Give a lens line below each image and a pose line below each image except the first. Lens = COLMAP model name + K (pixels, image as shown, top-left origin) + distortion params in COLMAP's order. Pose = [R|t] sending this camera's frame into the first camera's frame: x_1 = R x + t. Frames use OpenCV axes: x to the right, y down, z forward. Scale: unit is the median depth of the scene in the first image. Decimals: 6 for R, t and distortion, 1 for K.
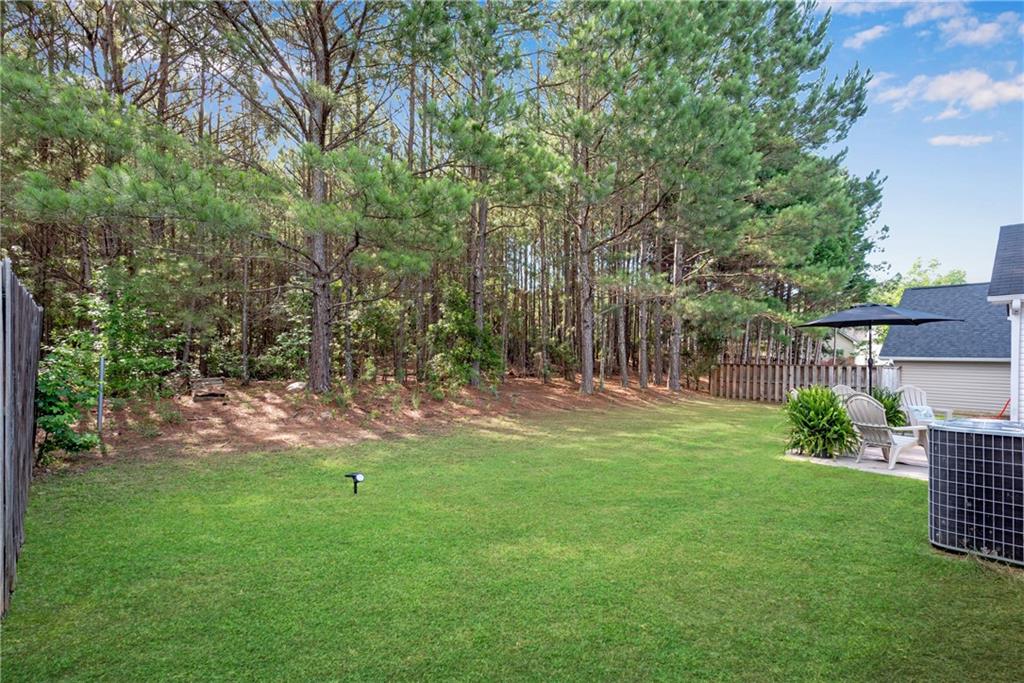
lens RADIAL K [[491.9, 0, 515.7], [0, 491.9, 350.1], [0, 0, 1]] dist [0.001490, -0.000262]
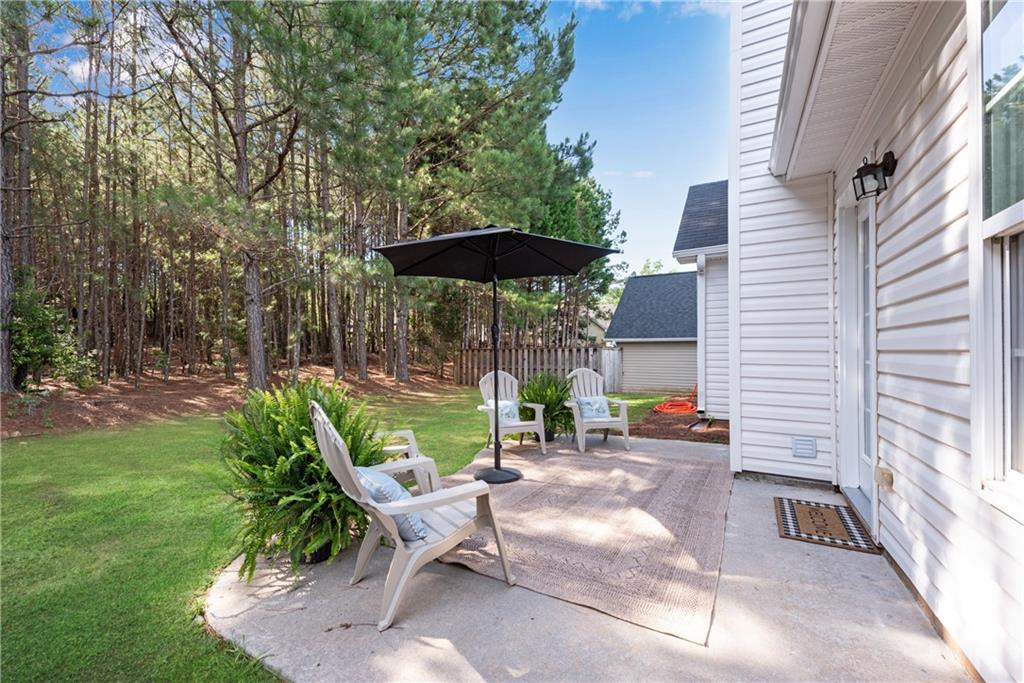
lens RADIAL K [[412.0, 0, 512.0], [0, 412.0, 341.5], [0, 0, 1]] dist [0.007684, -0.000034]
pose [[0.943136, -0.013685, 0.332126, 0.268359], [0.015011, 0.999886, -0.001426, 0.017395], [-0.332069, 0.006330, 0.943234, 0.251867]]
